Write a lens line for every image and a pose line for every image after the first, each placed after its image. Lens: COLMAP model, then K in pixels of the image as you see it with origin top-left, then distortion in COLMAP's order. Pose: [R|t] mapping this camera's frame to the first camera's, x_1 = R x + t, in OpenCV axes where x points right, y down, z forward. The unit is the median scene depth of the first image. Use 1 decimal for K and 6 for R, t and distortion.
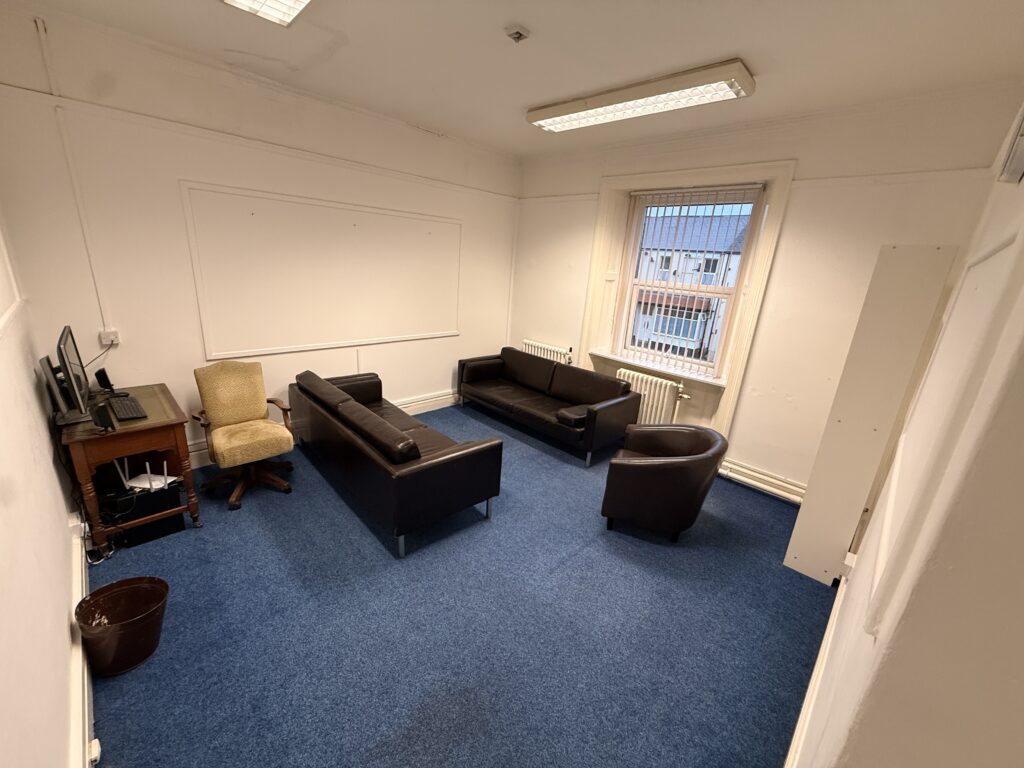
lens RADIAL K [[407.6, 0, 508.1], [0, 407.6, 384.3], [0, 0, 1]] dist [-0.000970, -0.000155]
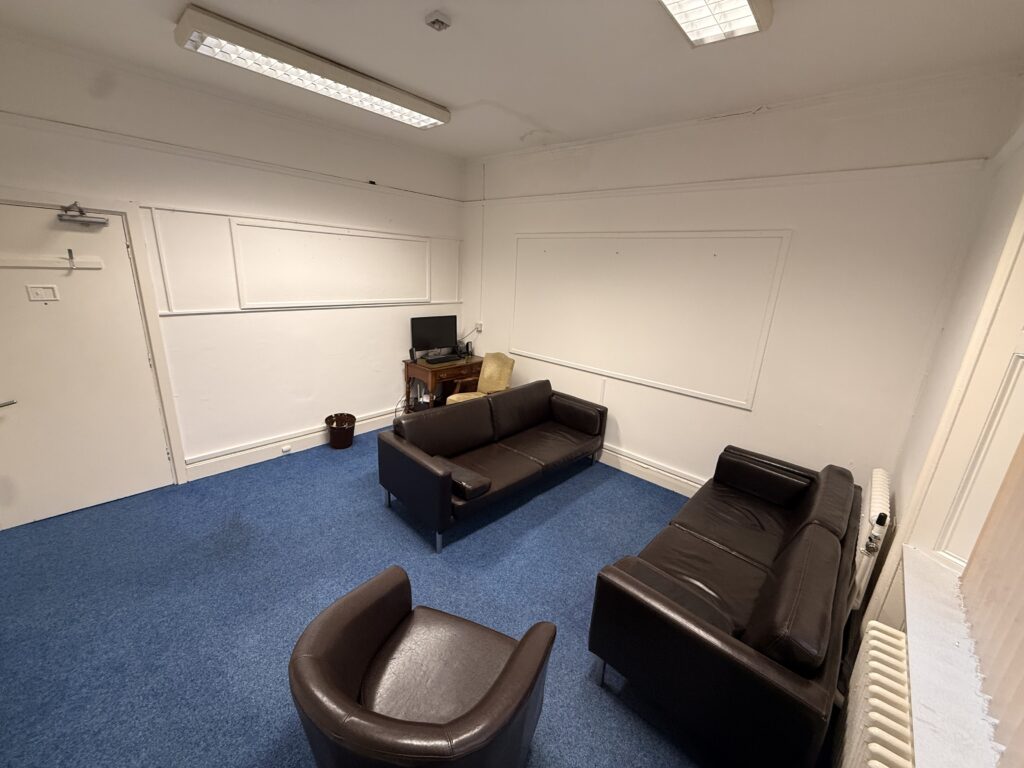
lens RADIAL K [[407.6, 0, 508.1], [0, 407.6, 384.3], [0, 0, 1]] dist [-0.000970, -0.000155]
pose [[0.048680, 0.212862, -0.975869, 0.824958], [-0.344841, 0.920532, 0.183590, -0.253891], [0.937398, 0.327583, 0.118215, 0.988988]]
